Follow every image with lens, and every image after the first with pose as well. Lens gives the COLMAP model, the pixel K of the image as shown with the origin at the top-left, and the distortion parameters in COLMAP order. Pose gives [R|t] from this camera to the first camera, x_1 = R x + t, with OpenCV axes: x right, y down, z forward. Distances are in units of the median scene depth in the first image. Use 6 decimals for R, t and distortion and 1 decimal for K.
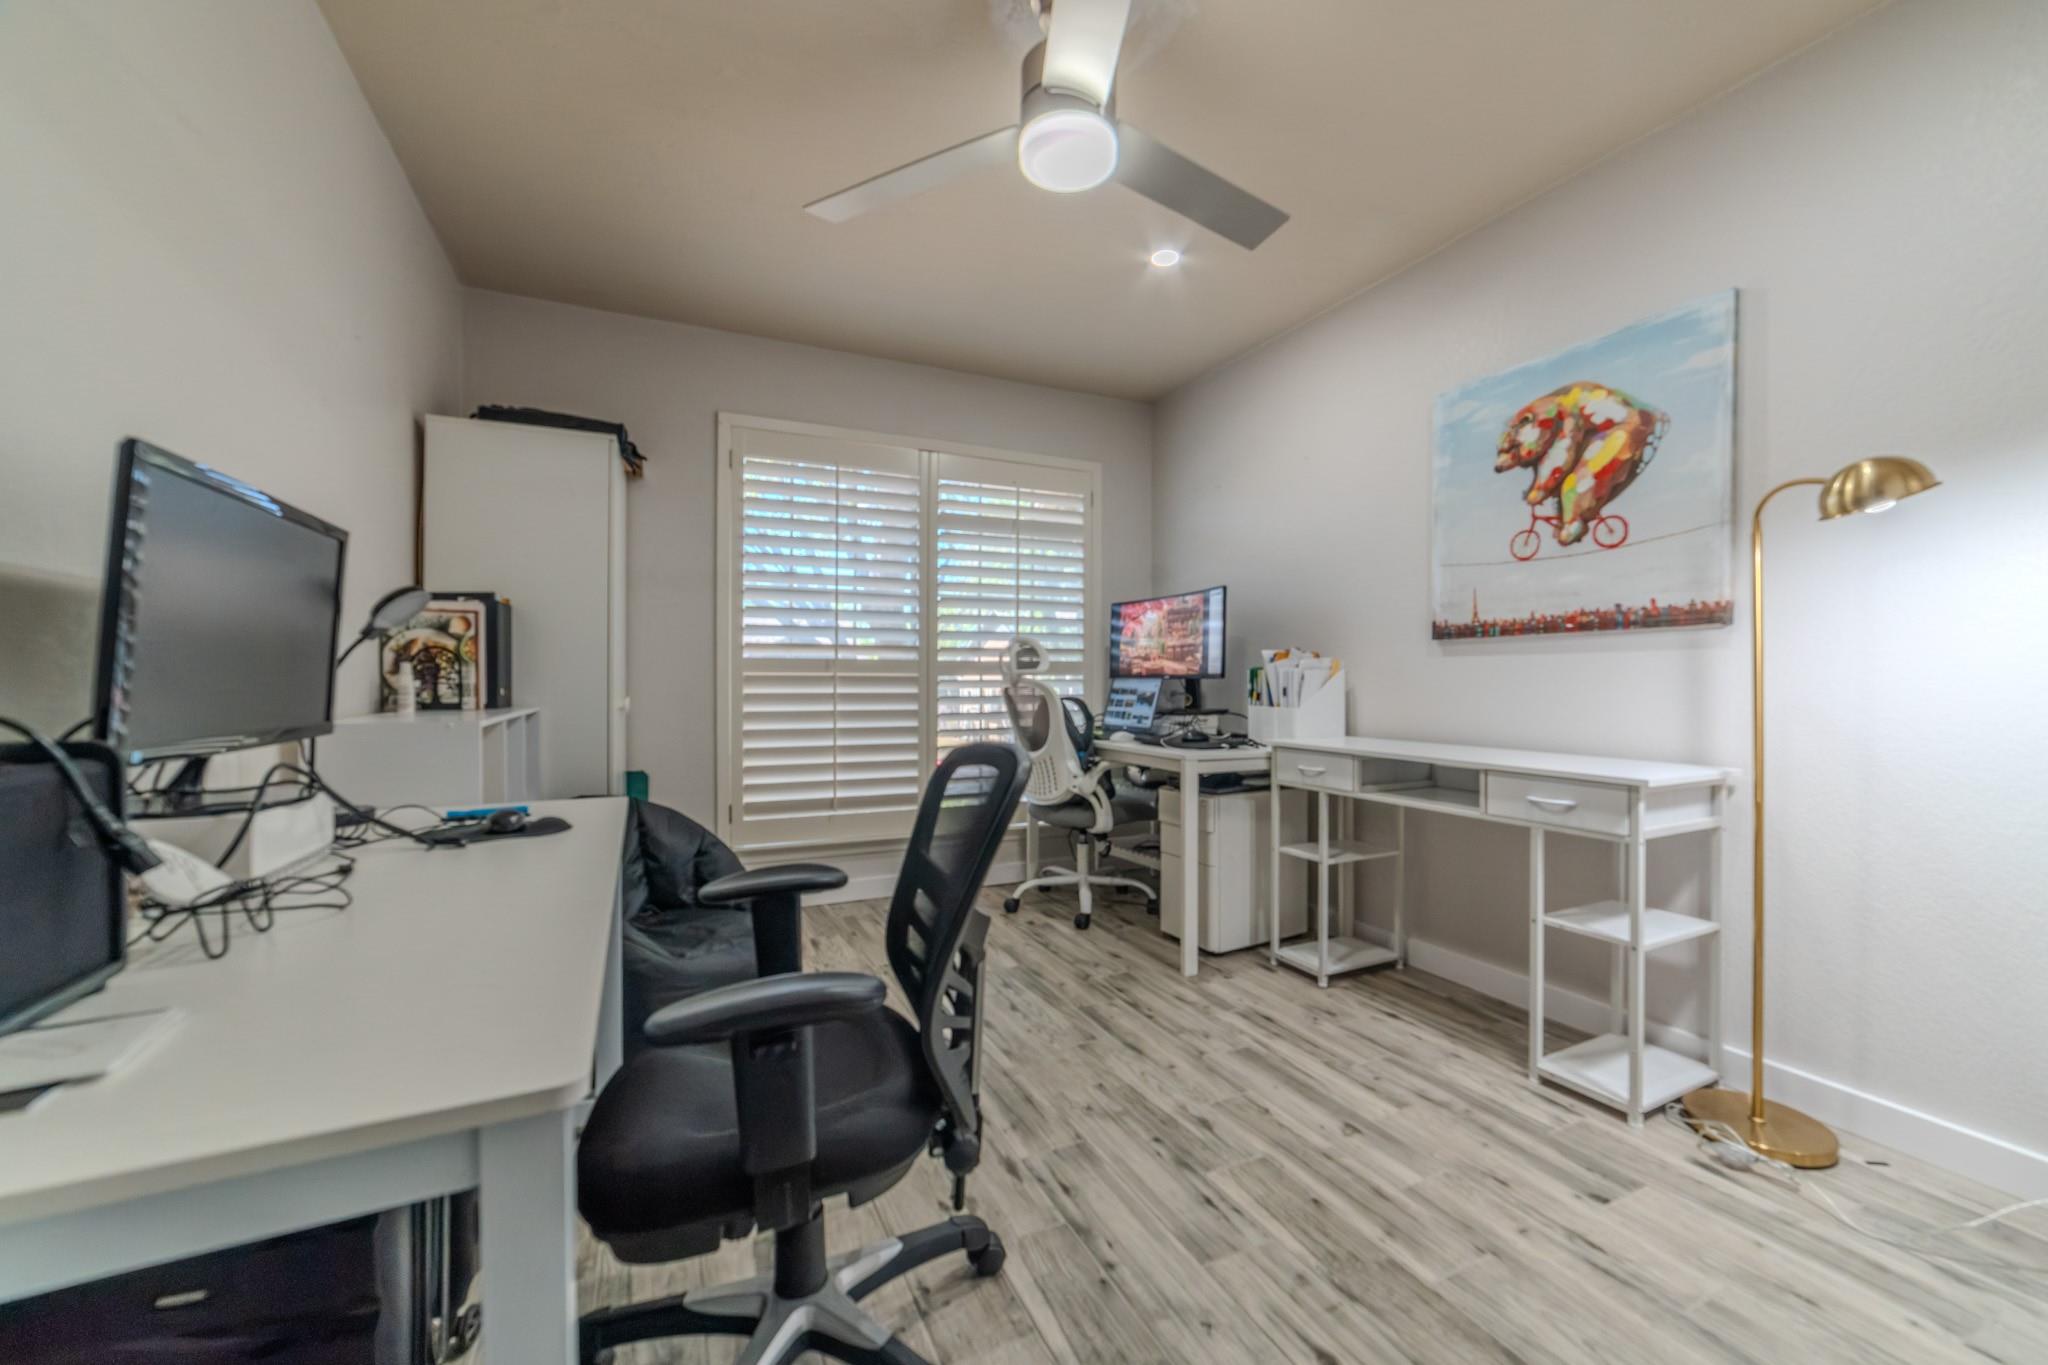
lens RADIAL K [[794.5, 0, 1032.7], [0, 794.5, 682.2], [0, 0, 1]] dist [-0.017488, 0.006709]
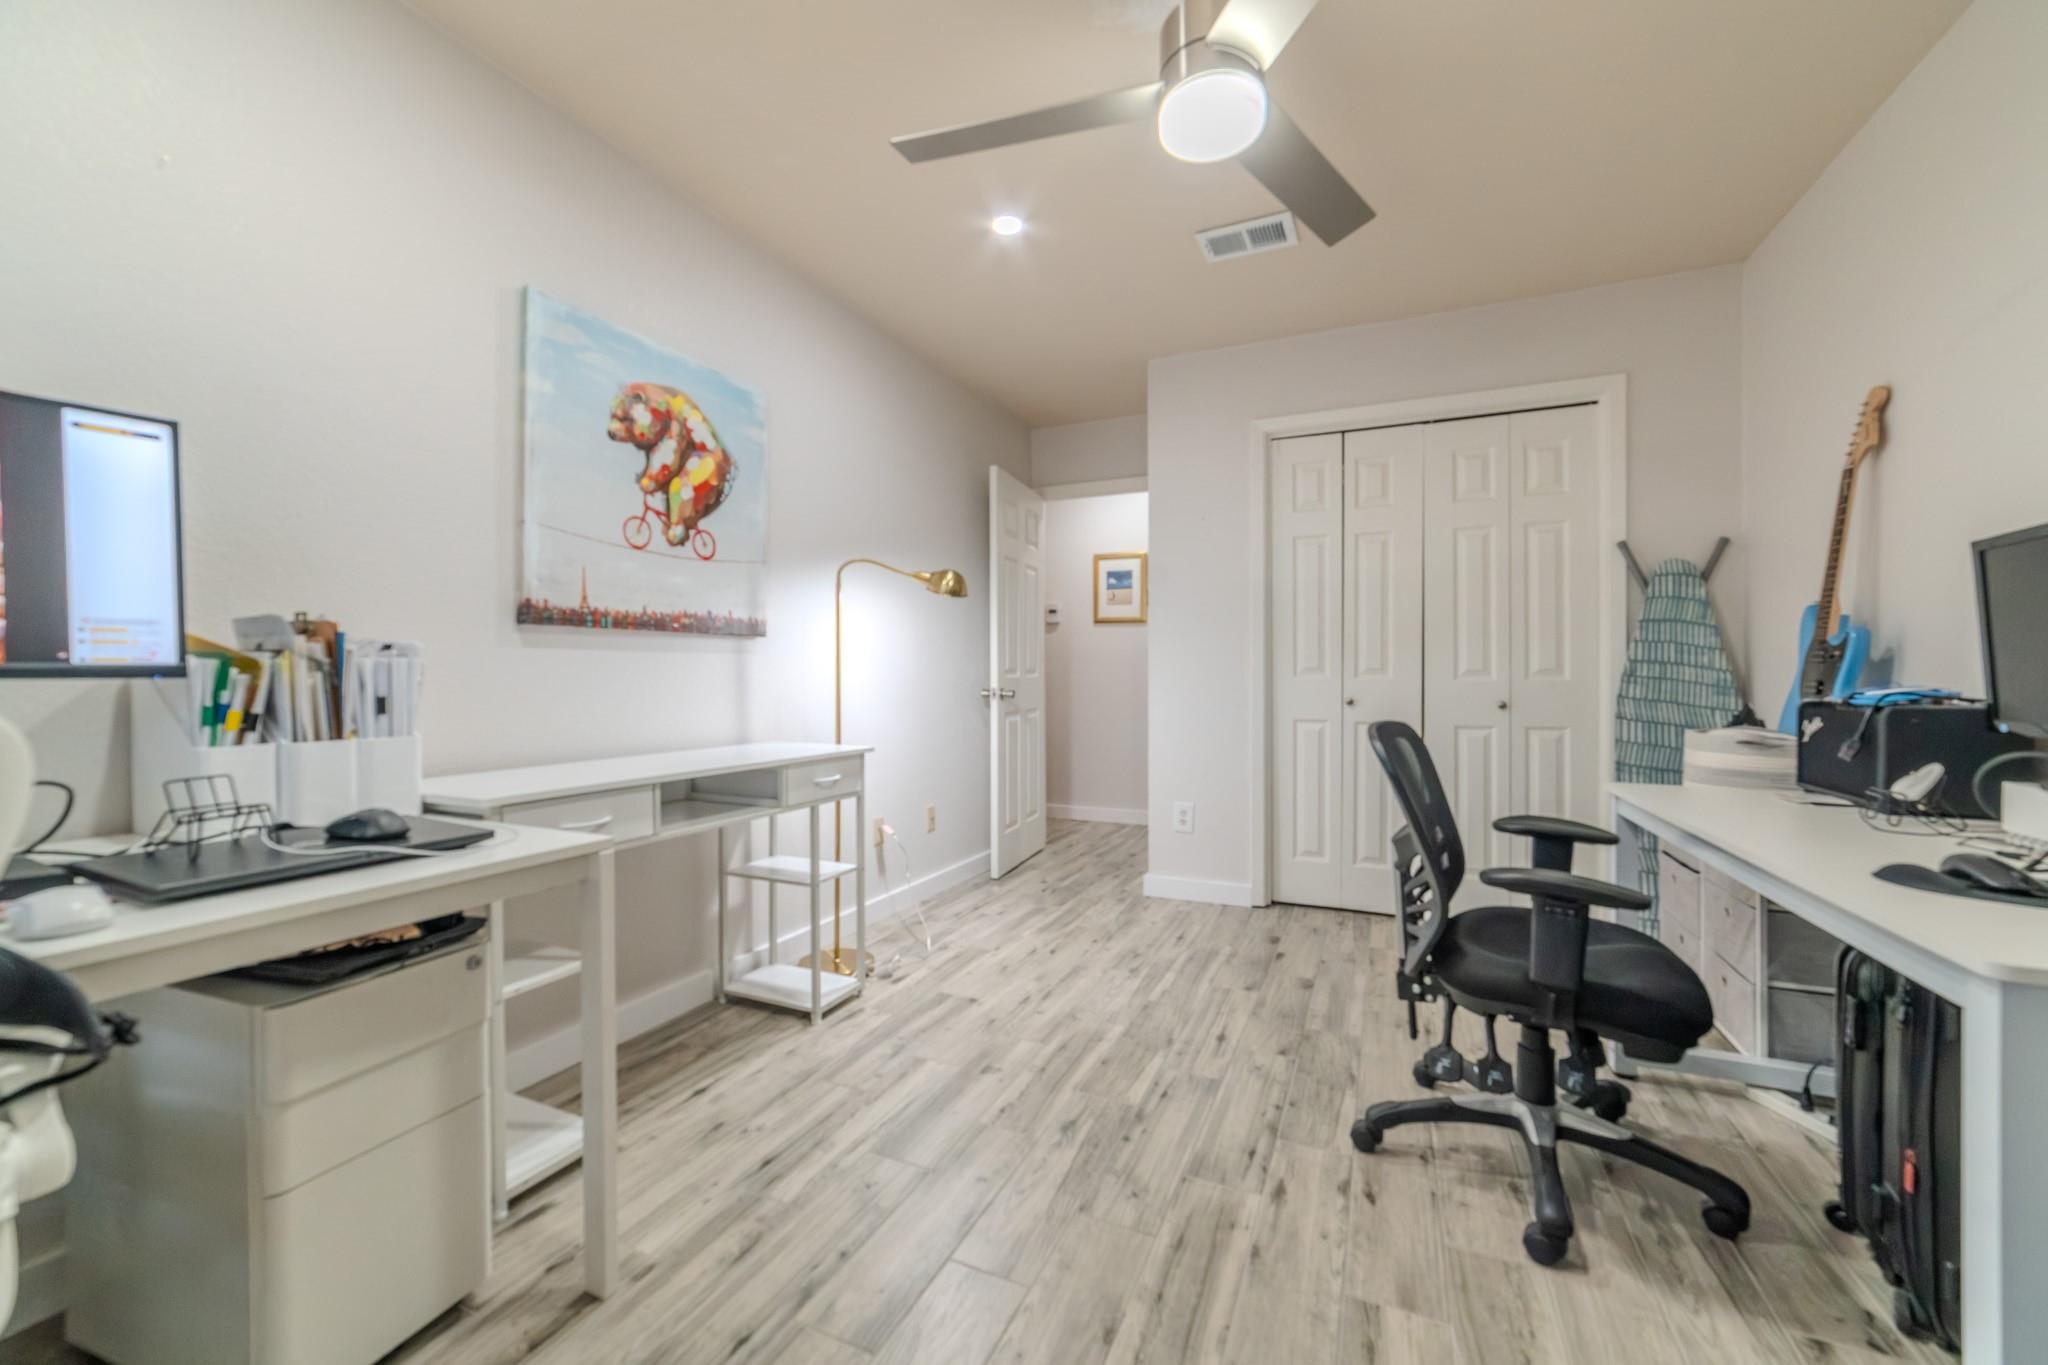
lens RADIAL K [[794.5, 0, 1027.8], [0, 794.5, 681.3], [0, 0, 1]] dist [-0.017488, 0.006709]
pose [[-0.641801, -0.006313, 0.766845, -0.385875], [0.002296, 0.999946, 0.010154, -0.008424], [-0.766868, 0.008278, -0.641752, 1.270424]]
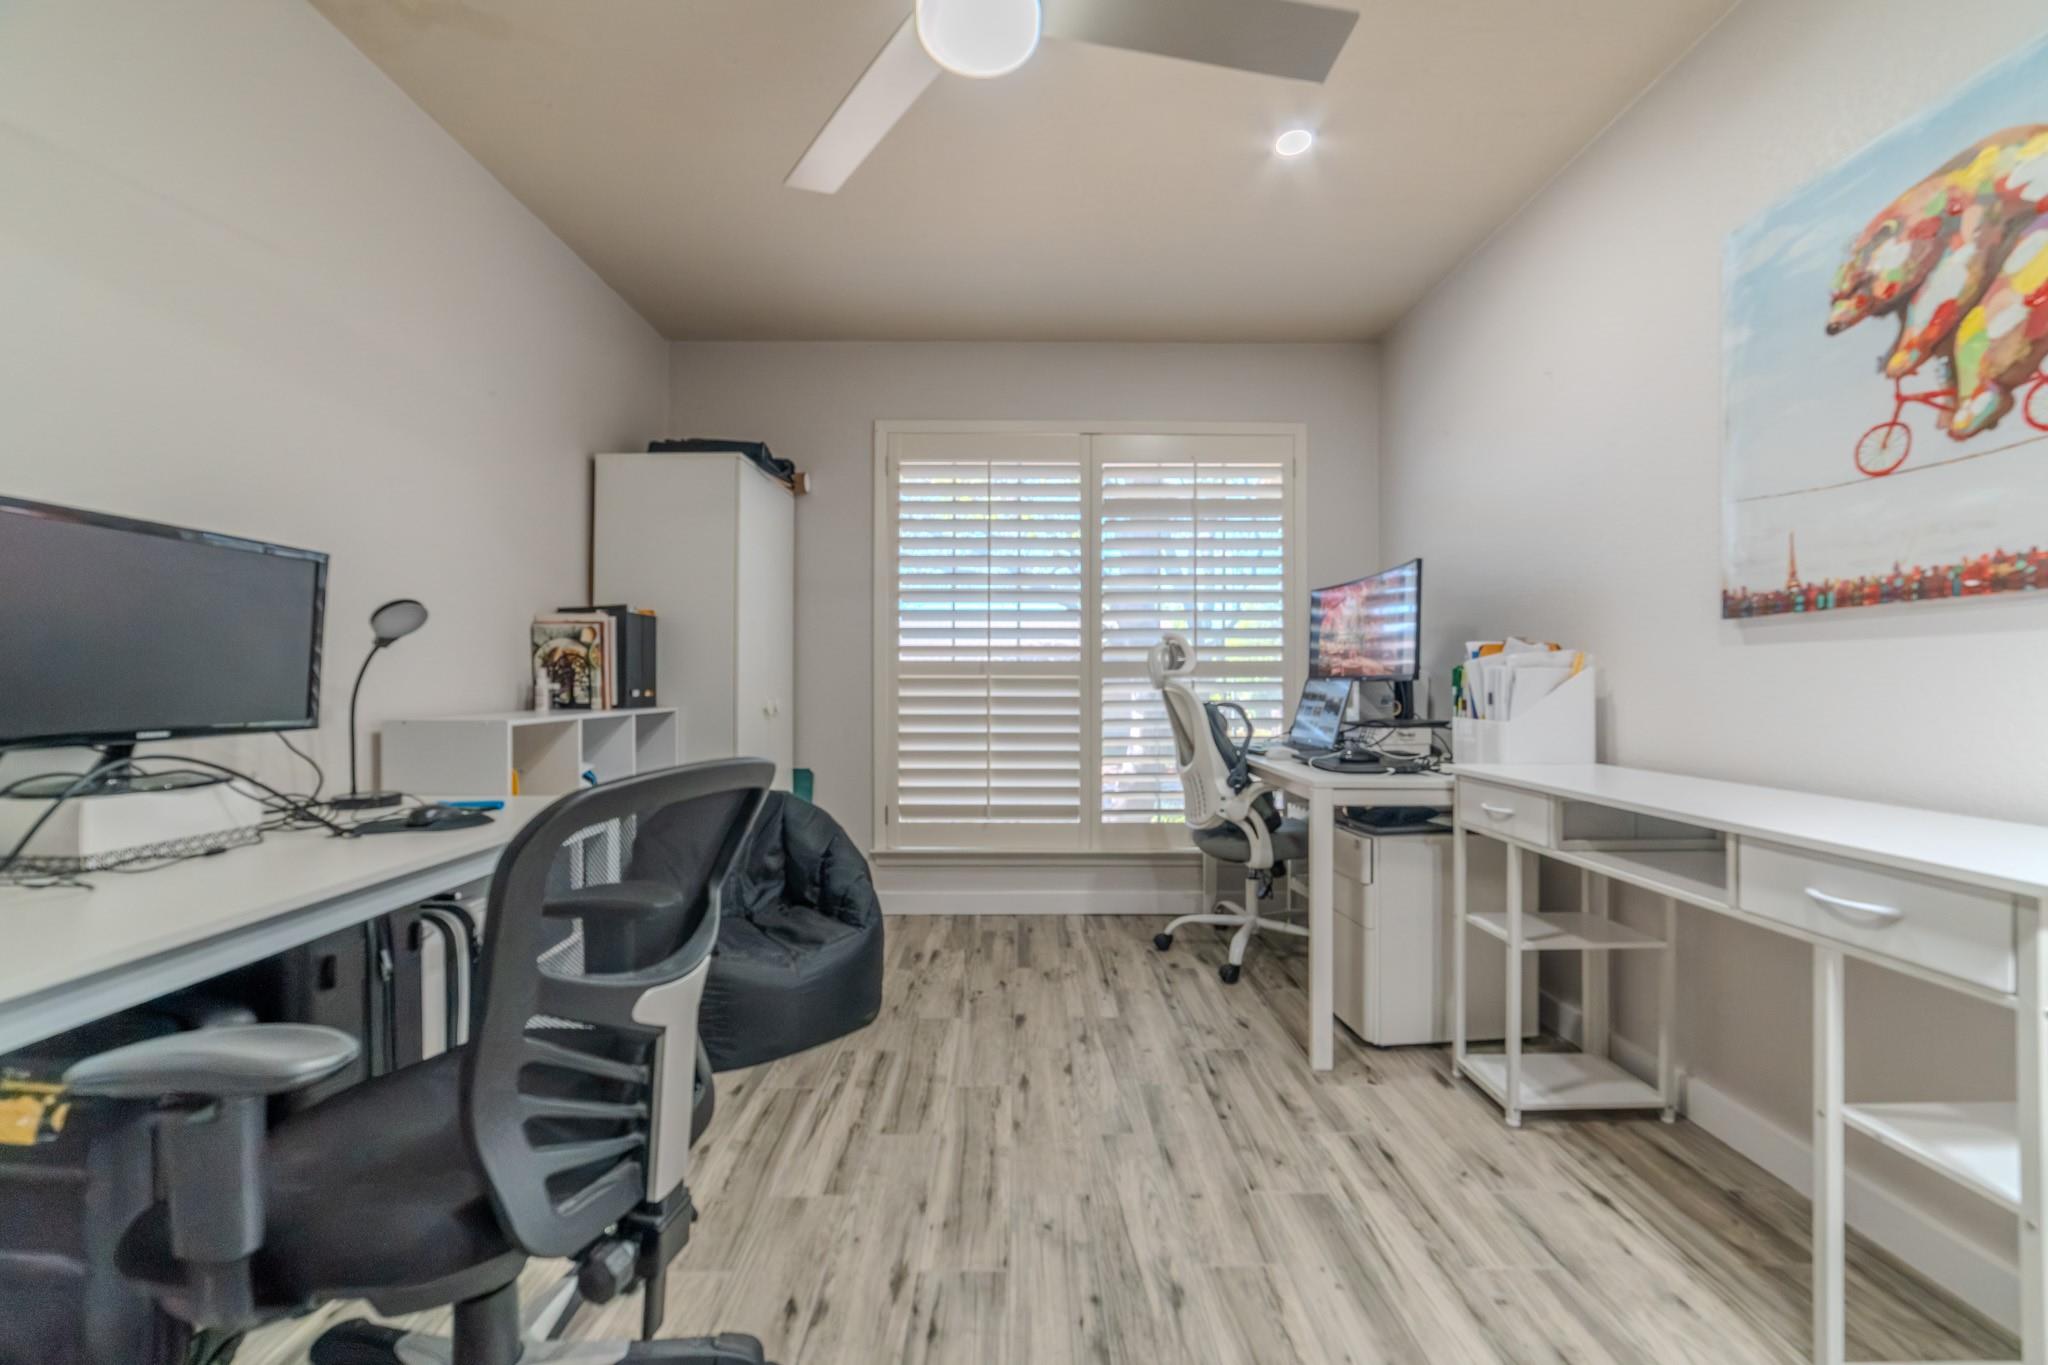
lens RADIAL K [[794.5, 0, 1033.5], [0, 794.5, 682.9], [0, 0, 1]] dist [-0.017488, 0.006709]
pose [[0.908315, -0.000744, -0.418287, 0.304382], [-0.000402, 0.999996, -0.002652, -0.000151], [0.418287, 0.002577, 0.908311, 0.219365]]
